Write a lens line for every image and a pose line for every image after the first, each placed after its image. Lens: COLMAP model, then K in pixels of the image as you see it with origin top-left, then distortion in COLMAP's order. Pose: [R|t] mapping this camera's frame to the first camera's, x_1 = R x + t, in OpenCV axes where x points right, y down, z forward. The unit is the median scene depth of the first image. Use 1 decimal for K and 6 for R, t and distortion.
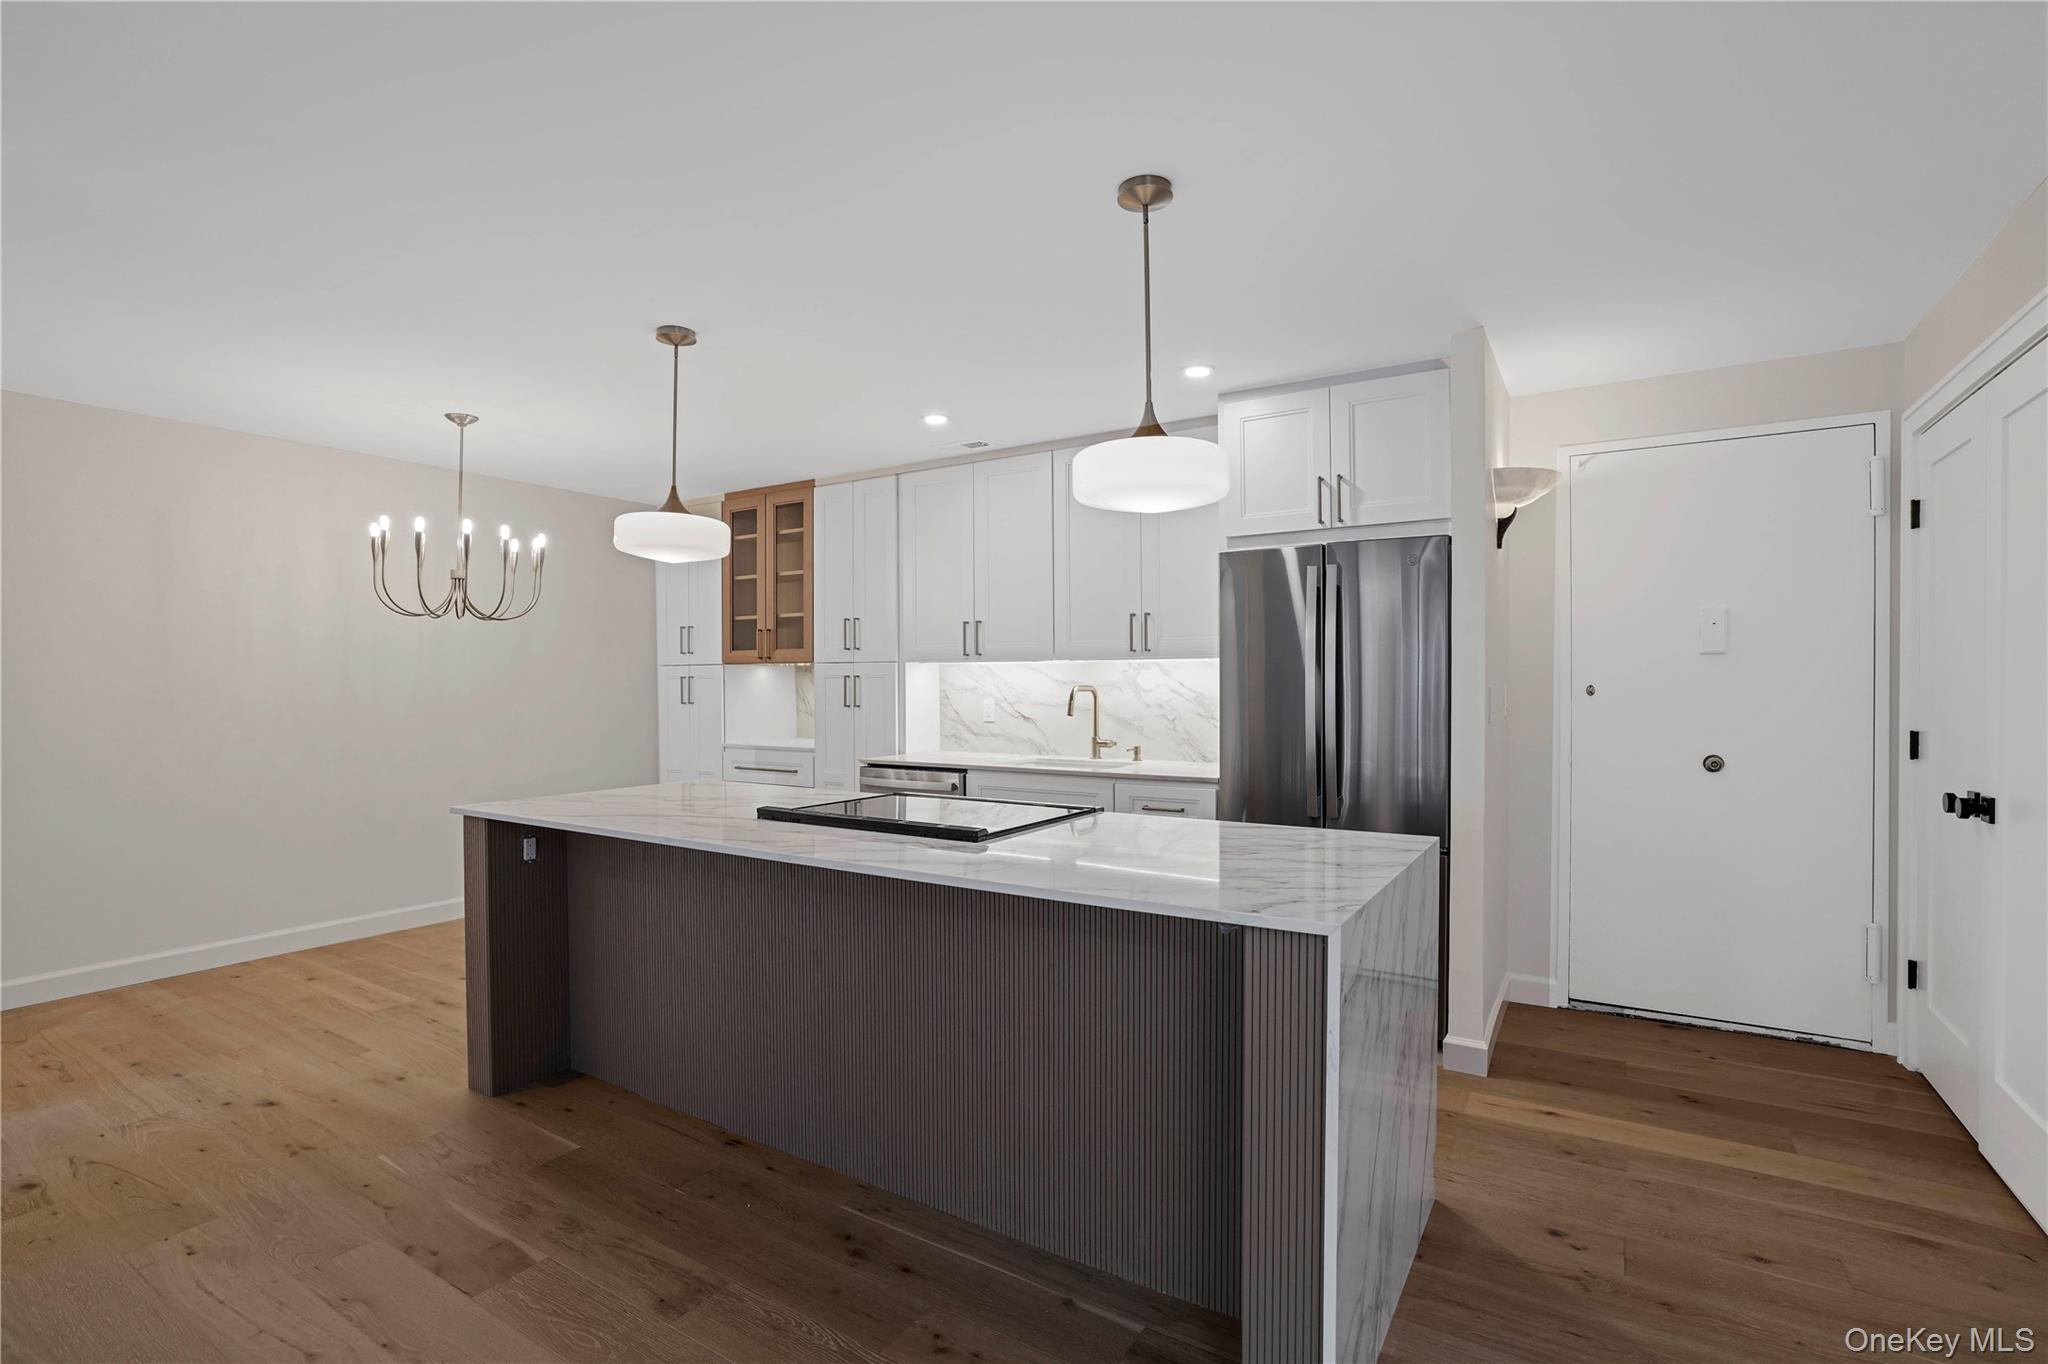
lens RADIAL K [[948.2, 0, 1036.6], [0, 948.2, 687.4], [0, 0, 1]] dist [-0.061183, 0.029252]
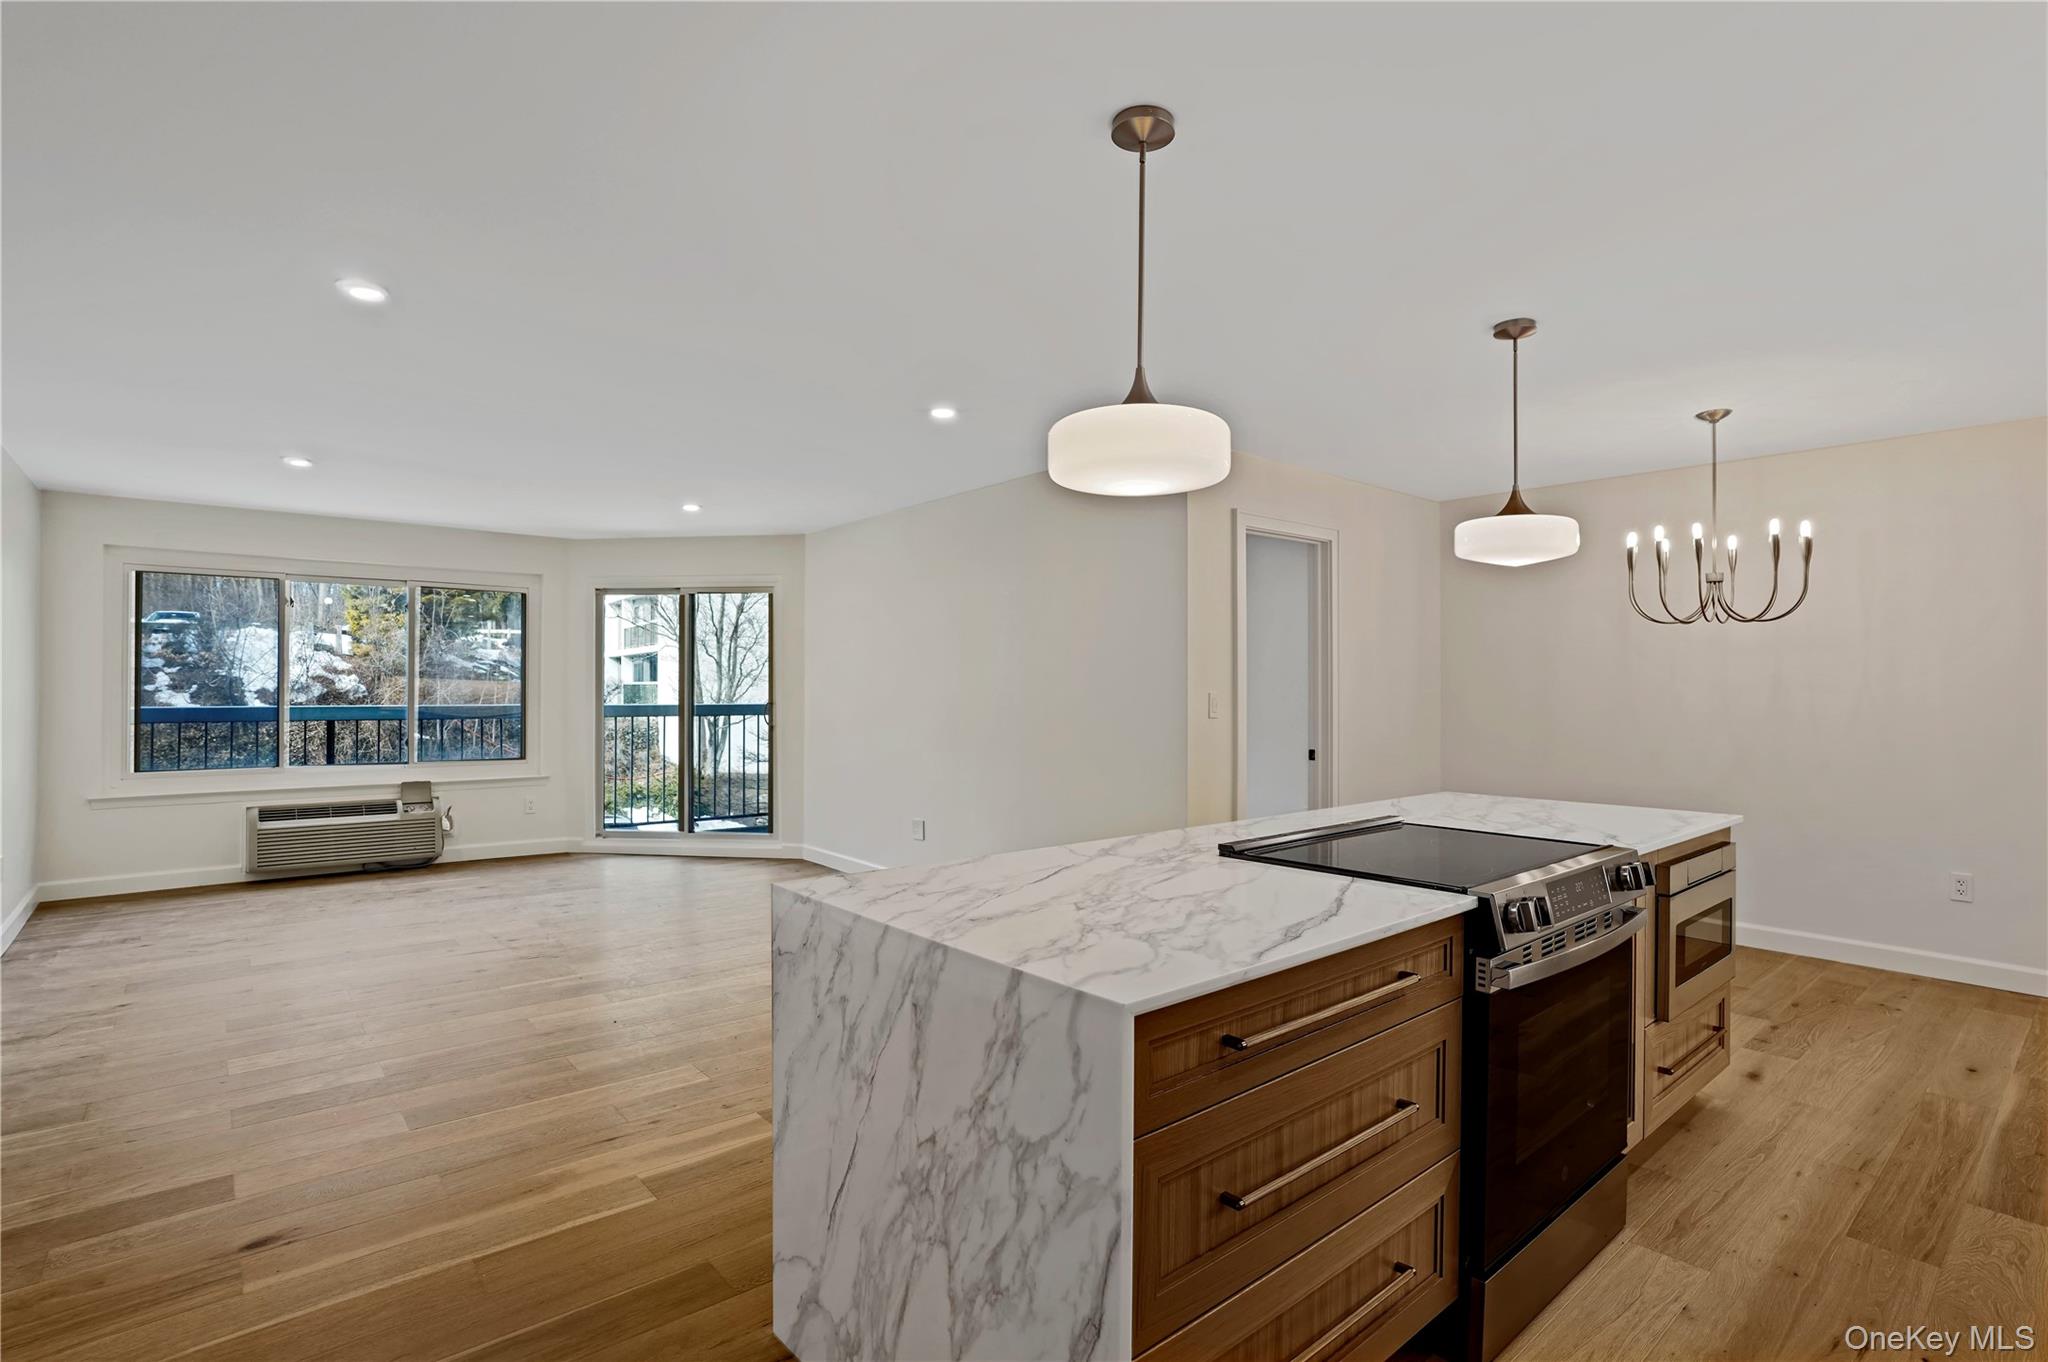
lens RADIAL K [[992.9, 0, 1034.3], [0, 992.9, 680.0], [0, 0, 1]] dist [-0.070547, 0.032187]
pose [[-0.297767, -0.004060, -0.954630, 0.473351], [-0.007999, 0.999966, -0.001757, -0.006556], [0.954605, 0.007113, -0.297789, 0.553646]]
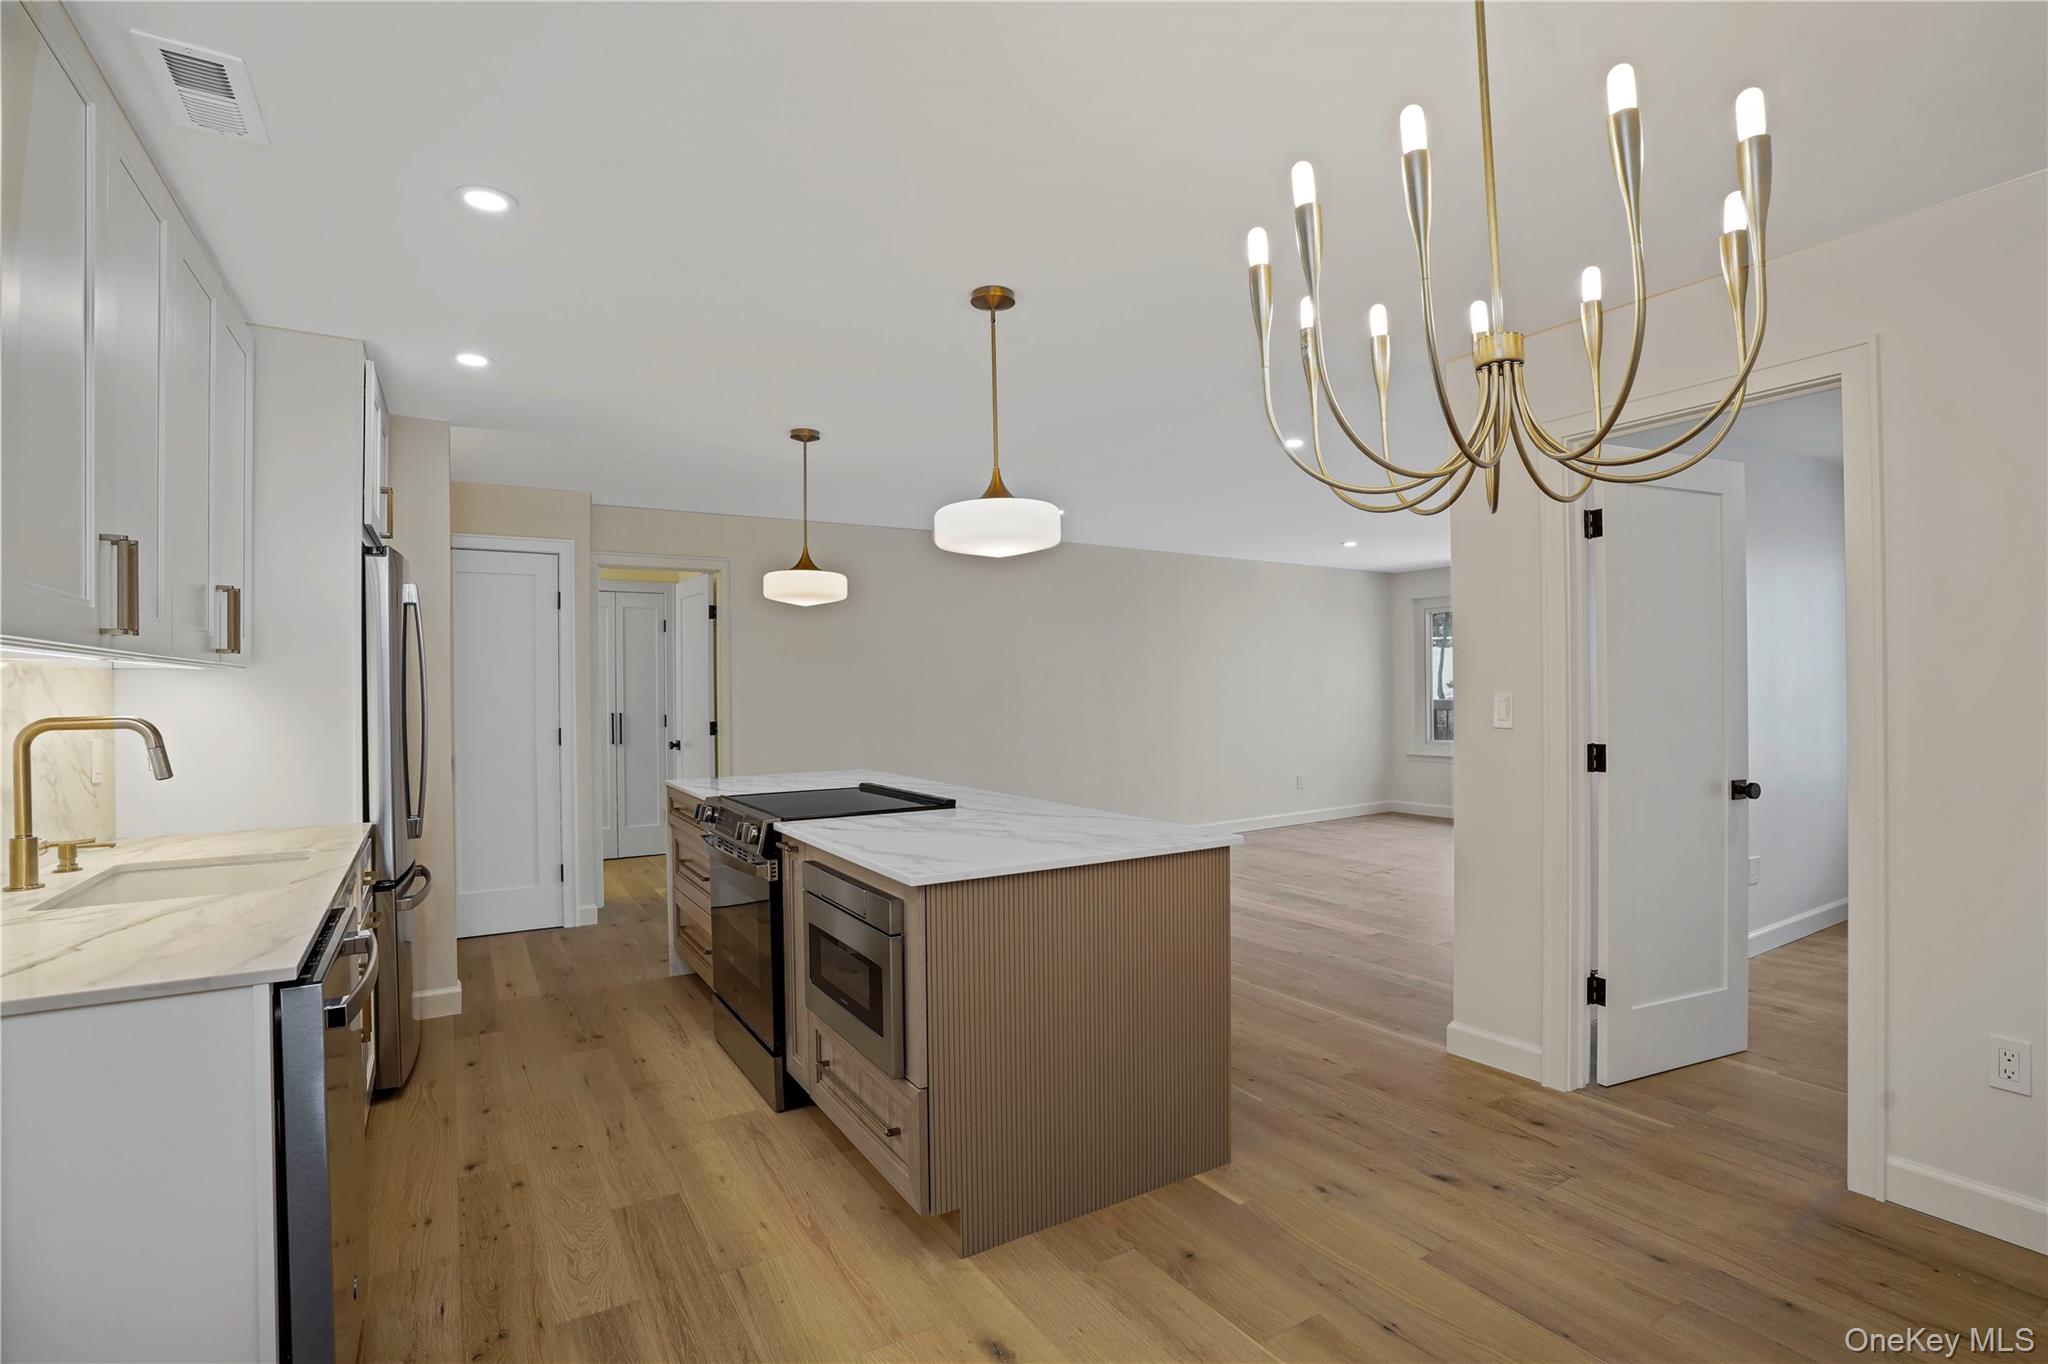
lens RADIAL K [[974.4, 0, 1052.7], [0, 974.4, 689.9], [0, 0, 1]] dist [-0.043078, 0.000784]
pose [[-0.901712, 0.011942, 0.432173, -0.550888], [0.016442, 0.999843, 0.006679, -0.009750], [-0.432025, 0.013128, -0.901766, 1.202323]]
